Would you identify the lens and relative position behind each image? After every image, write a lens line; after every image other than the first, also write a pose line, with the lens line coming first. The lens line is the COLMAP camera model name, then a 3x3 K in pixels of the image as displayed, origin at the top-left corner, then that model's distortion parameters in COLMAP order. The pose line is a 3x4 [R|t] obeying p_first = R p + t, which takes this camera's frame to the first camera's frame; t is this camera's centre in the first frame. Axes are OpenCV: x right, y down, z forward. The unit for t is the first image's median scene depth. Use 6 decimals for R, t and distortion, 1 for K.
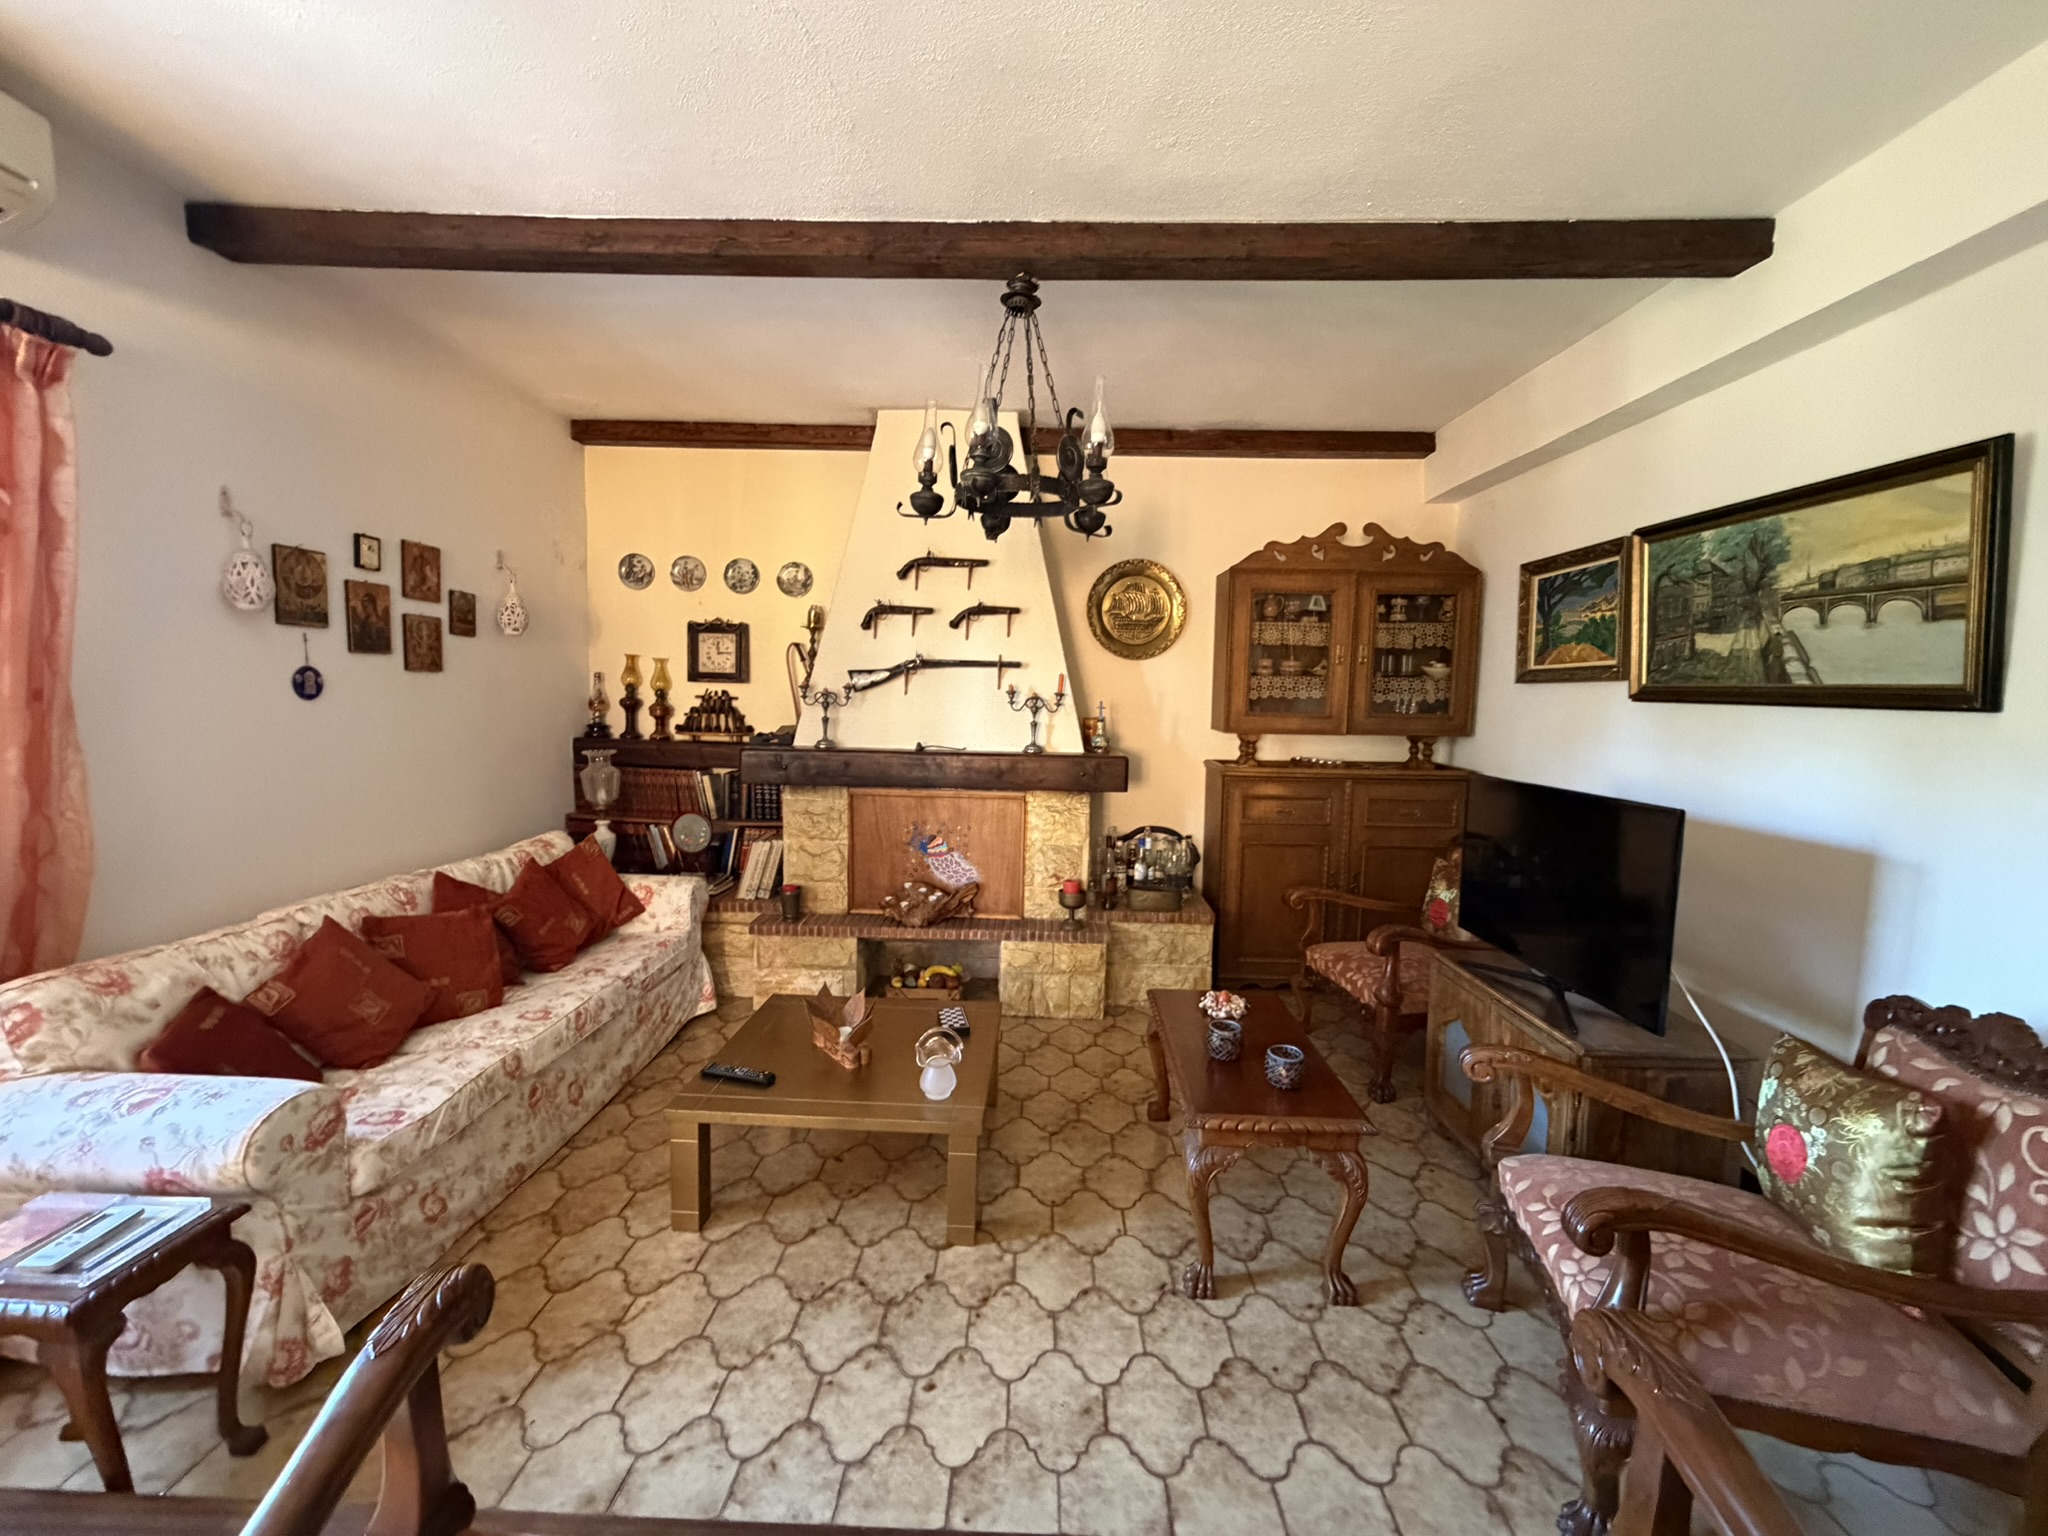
lens RADIAL K [[819.1, 0, 1023.1], [0, 819.1, 760.8], [0, 0, 1]] dist [0.000680, 0.000227]
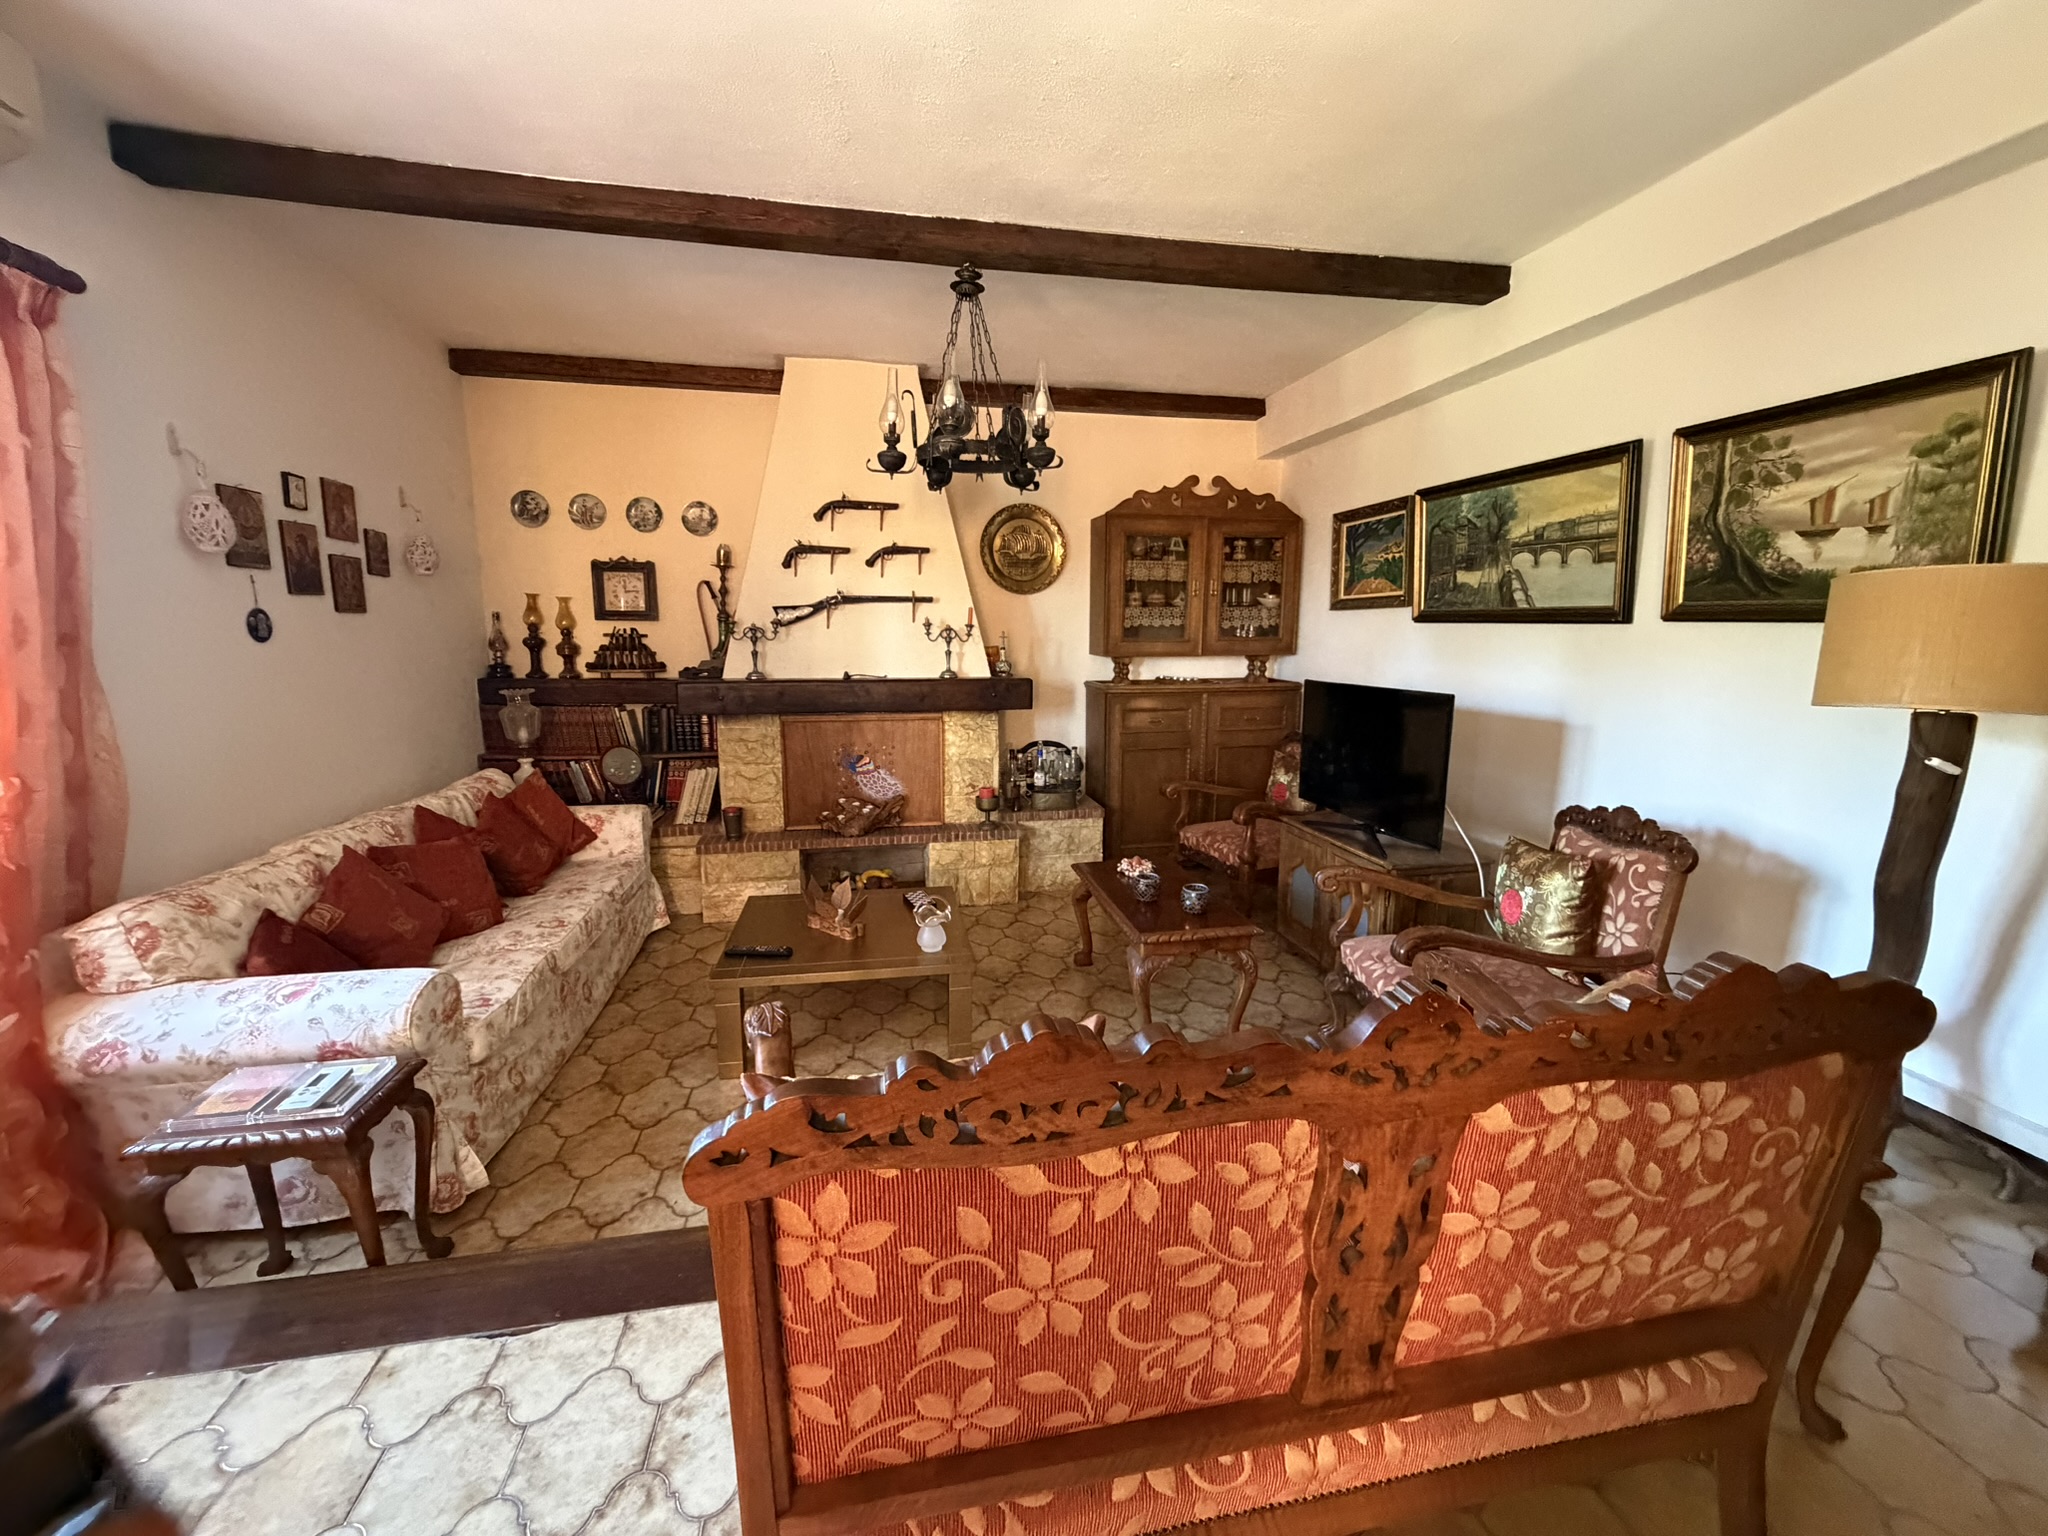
lens RADIAL K [[819.1, 0, 1025.6], [0, 819.1, 760.3], [0, 0, 1]] dist [0.000680, 0.000227]
pose [[0.975627, -0.052503, 0.213064, -0.198684], [0.035939, 0.996075, 0.080887, 0.023867], [-0.216474, -0.071258, 0.973684, -0.205796]]
